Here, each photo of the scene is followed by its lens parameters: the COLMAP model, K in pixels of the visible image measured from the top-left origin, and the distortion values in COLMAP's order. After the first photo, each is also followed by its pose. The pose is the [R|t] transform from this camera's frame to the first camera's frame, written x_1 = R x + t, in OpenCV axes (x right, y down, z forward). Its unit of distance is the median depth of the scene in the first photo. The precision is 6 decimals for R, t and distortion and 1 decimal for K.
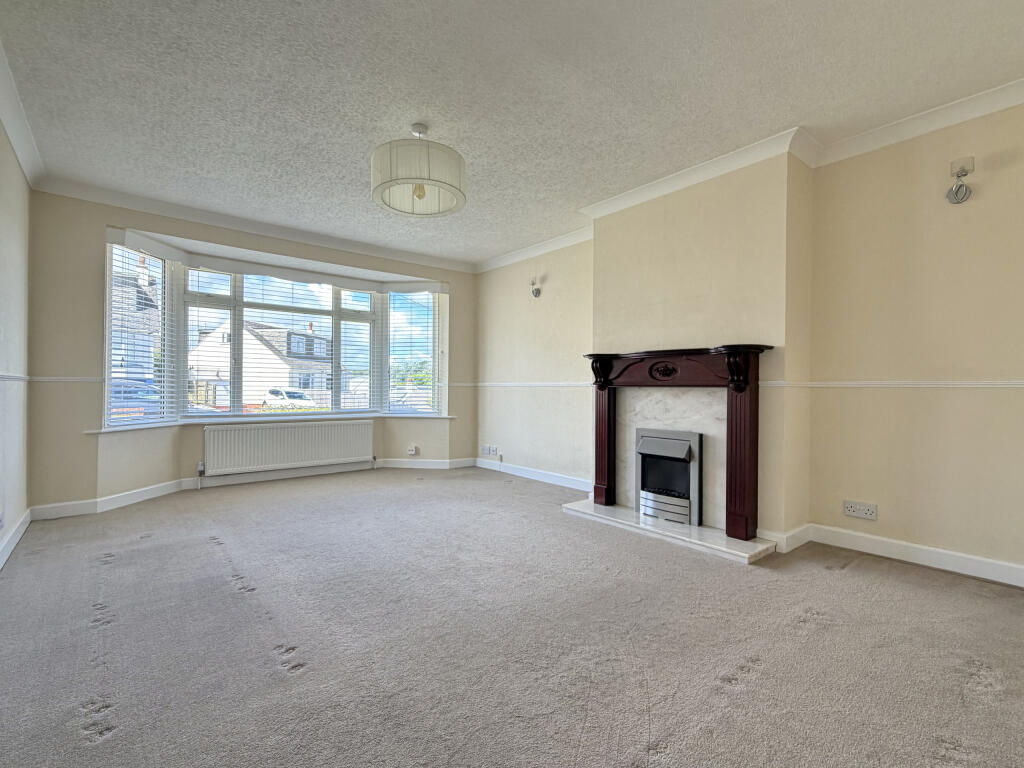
lens RADIAL K [[480.4, 0, 512.0], [0, 480.4, 384.0], [0, 0, 1]] dist [0.000427, 0.000329]
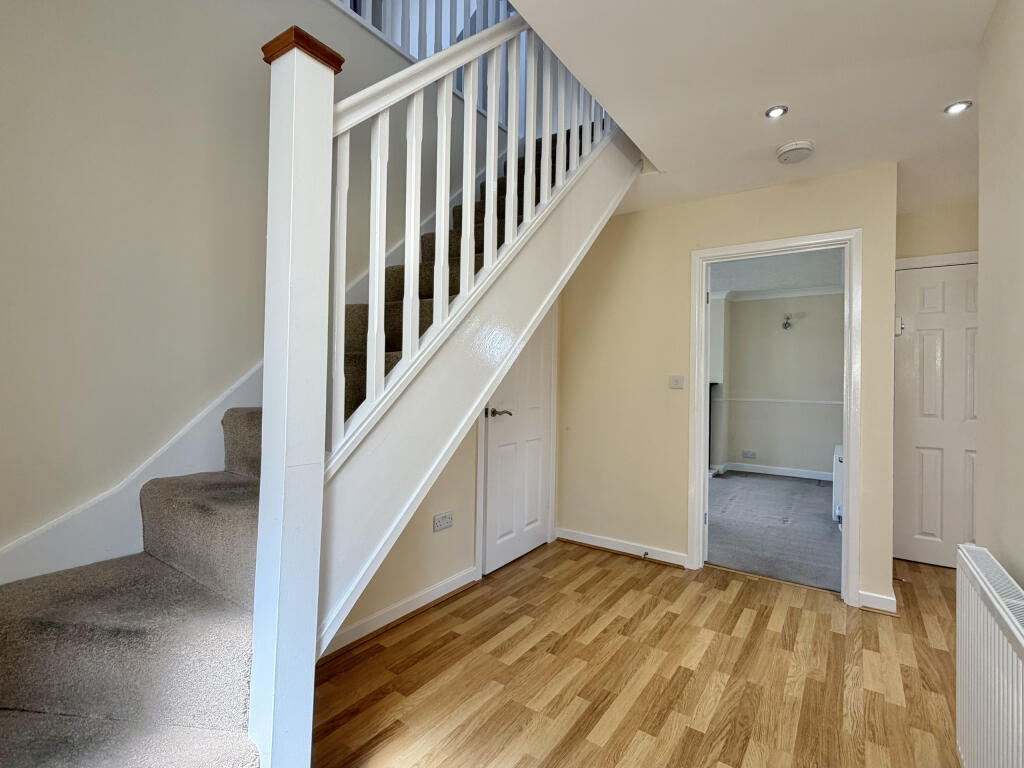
lens RADIAL K [[480.4, 0, 512.0], [0, 480.4, 384.0], [0, 0, 1]] dist [0.000427, 0.000329]
pose [[0.963713, 0.009762, 0.266763, -1.124346], [-0.009198, 0.999952, -0.003362, -0.064491], [-0.266783, 0.000786, 0.963756, -1.042733]]
